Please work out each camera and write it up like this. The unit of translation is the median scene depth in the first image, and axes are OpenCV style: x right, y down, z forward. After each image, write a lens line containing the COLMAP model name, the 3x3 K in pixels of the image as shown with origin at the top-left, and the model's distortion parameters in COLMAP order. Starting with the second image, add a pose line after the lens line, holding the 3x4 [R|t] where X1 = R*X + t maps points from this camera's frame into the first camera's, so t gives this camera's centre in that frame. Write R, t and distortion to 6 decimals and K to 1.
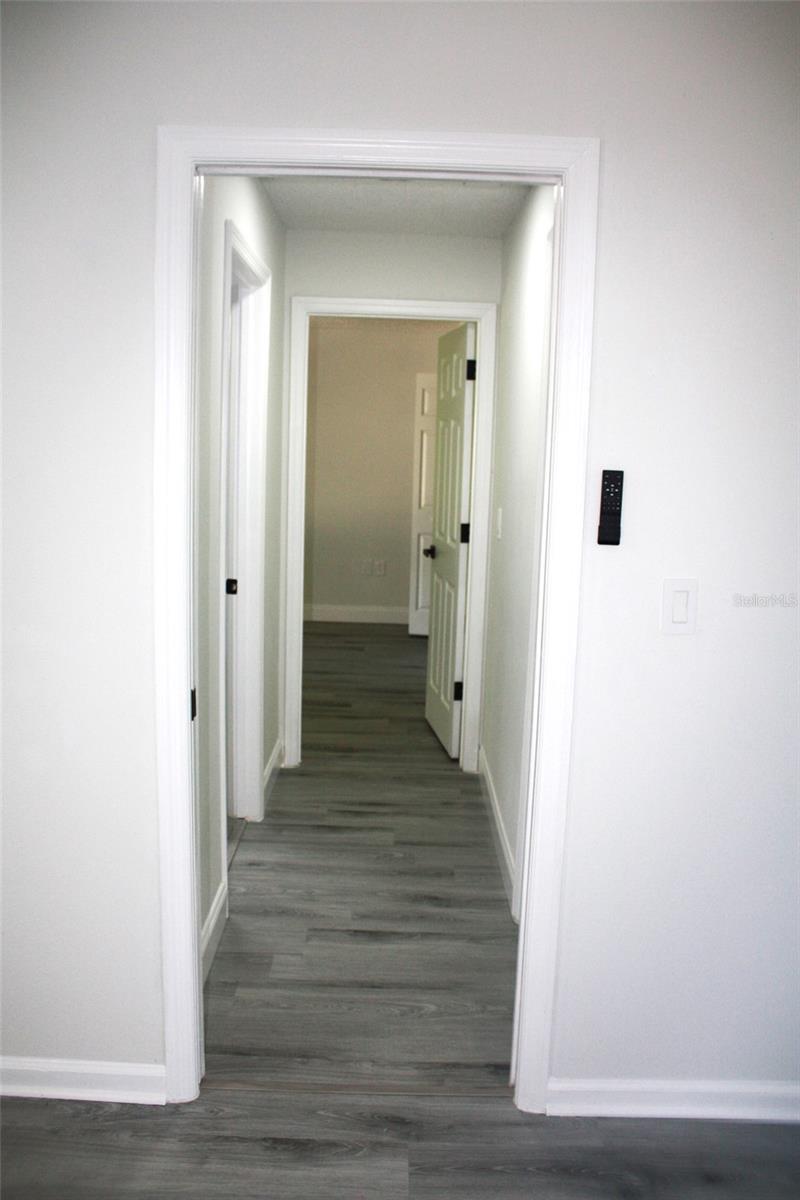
lens RADIAL K [[1038.6, 0, 400.0], [0, 1038.6, 600.0], [0, 0, 1]] dist [-0.130935, 0.114717]
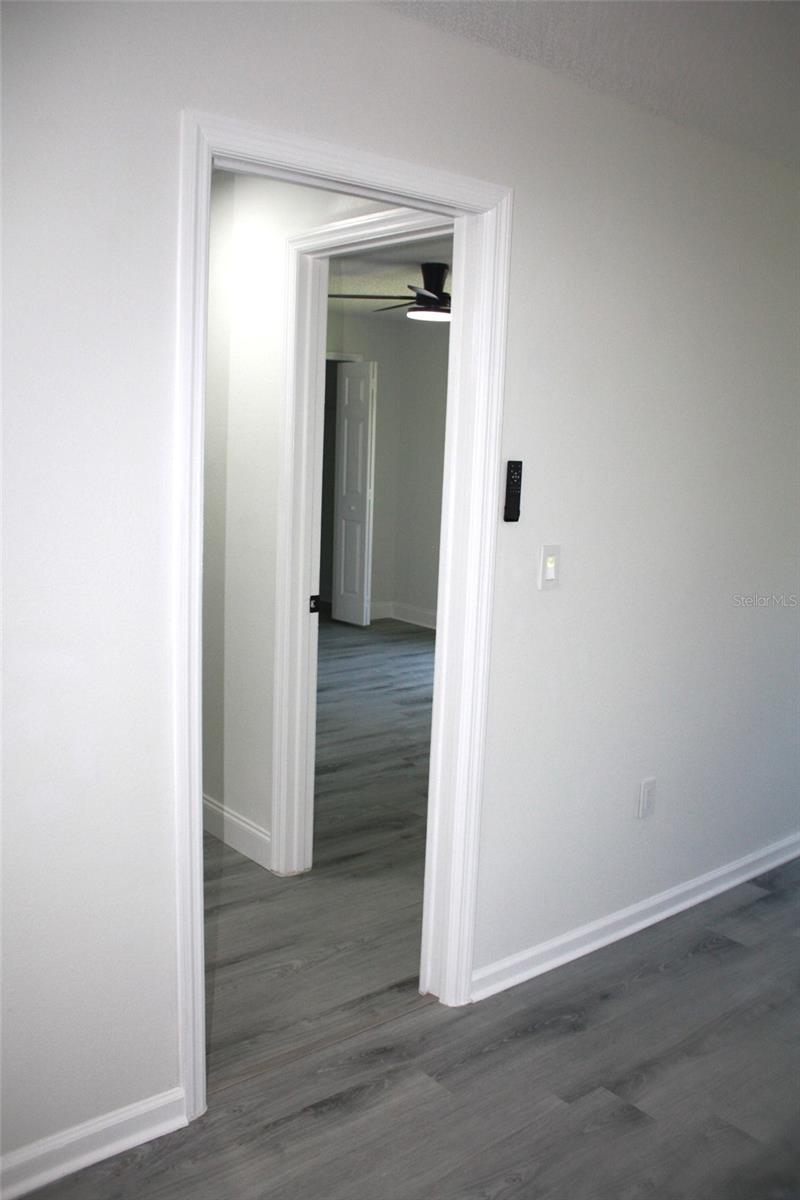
lens RADIAL K [[1038.6, 0, 400.0], [0, 1038.6, 600.0], [0, 0, 1]] dist [-0.130935, 0.114717]
pose [[0.770498, -0.099139, 0.629686, -0.599952], [0.077491, 0.995073, 0.061846, -0.041434], [-0.632715, 0.001143, 0.774384, 0.116596]]
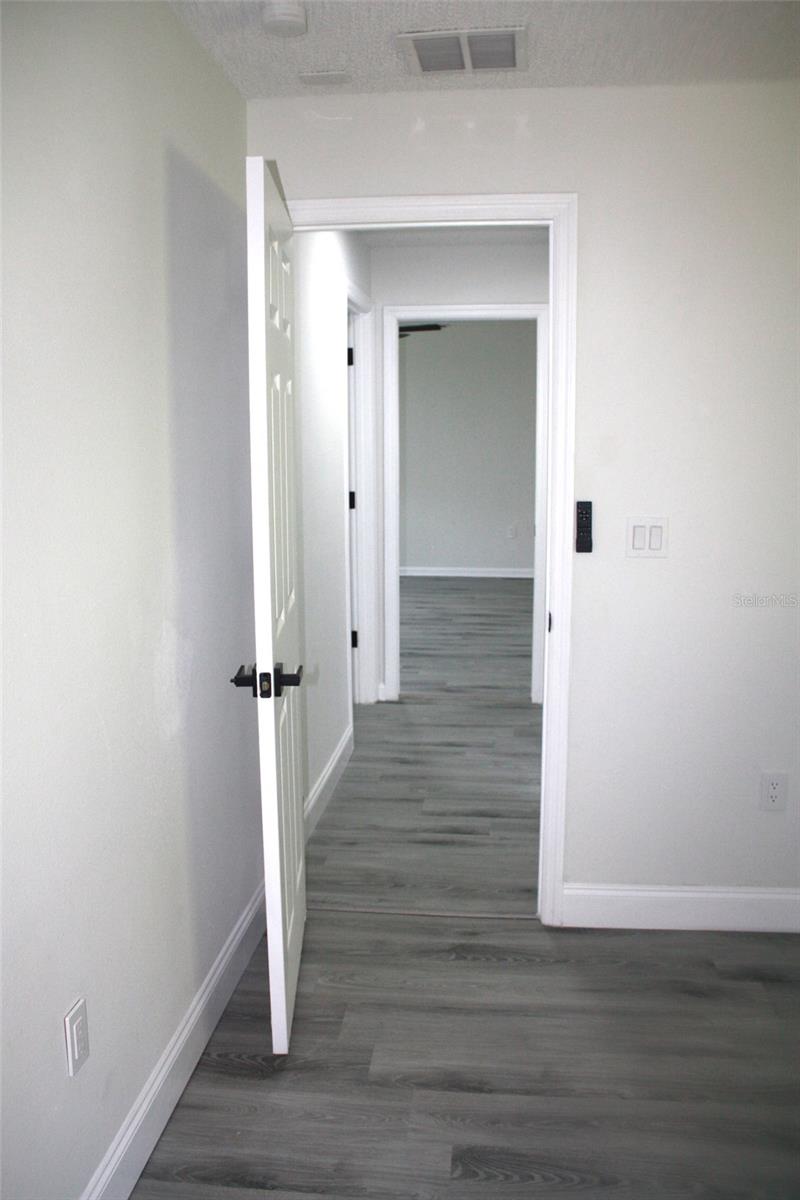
lens RADIAL K [[1038.6, 0, 400.0], [0, 1038.6, 600.0], [0, 0, 1]] dist [-0.130935, 0.114717]
pose [[-0.993000, -0.044239, 0.109516, -0.144038], [-0.007748, 0.949610, 0.313338, -0.473879], [-0.117859, 0.310296, -0.943306, 3.158998]]
